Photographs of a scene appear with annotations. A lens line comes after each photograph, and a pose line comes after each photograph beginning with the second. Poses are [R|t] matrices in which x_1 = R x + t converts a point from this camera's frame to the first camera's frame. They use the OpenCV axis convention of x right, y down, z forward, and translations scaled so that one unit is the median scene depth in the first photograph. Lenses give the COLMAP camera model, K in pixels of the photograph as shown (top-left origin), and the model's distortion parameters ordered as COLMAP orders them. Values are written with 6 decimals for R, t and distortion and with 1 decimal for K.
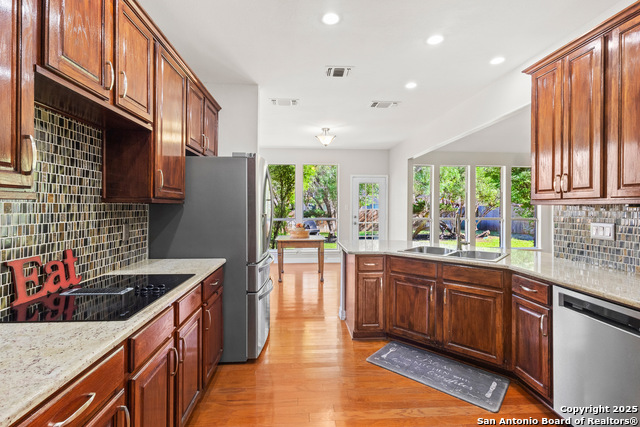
lens RADIAL K [[294.6, 0, 319.3], [0, 294.6, 208.6], [0, 0, 1]] dist [-0.001906, 0.000718]
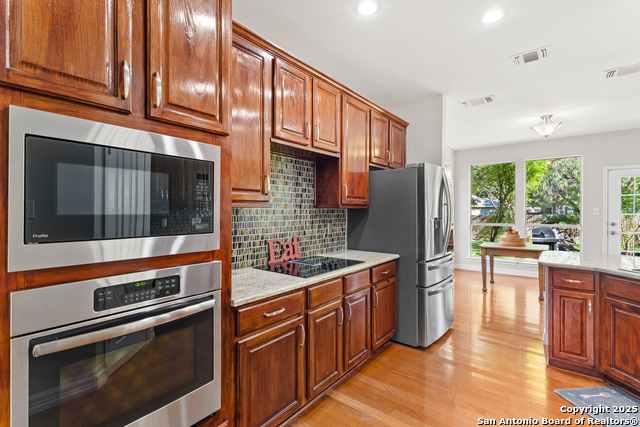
lens RADIAL K [[294.6, 0, 319.8], [0, 294.6, 214.0], [0, 0, 1]] dist [-0.001906, 0.000718]
pose [[0.734623, 0.005058, -0.678457, 0.262443], [-0.001739, 0.999983, 0.005572, 0.000265], [0.678474, -0.002913, 0.734619, -0.091373]]
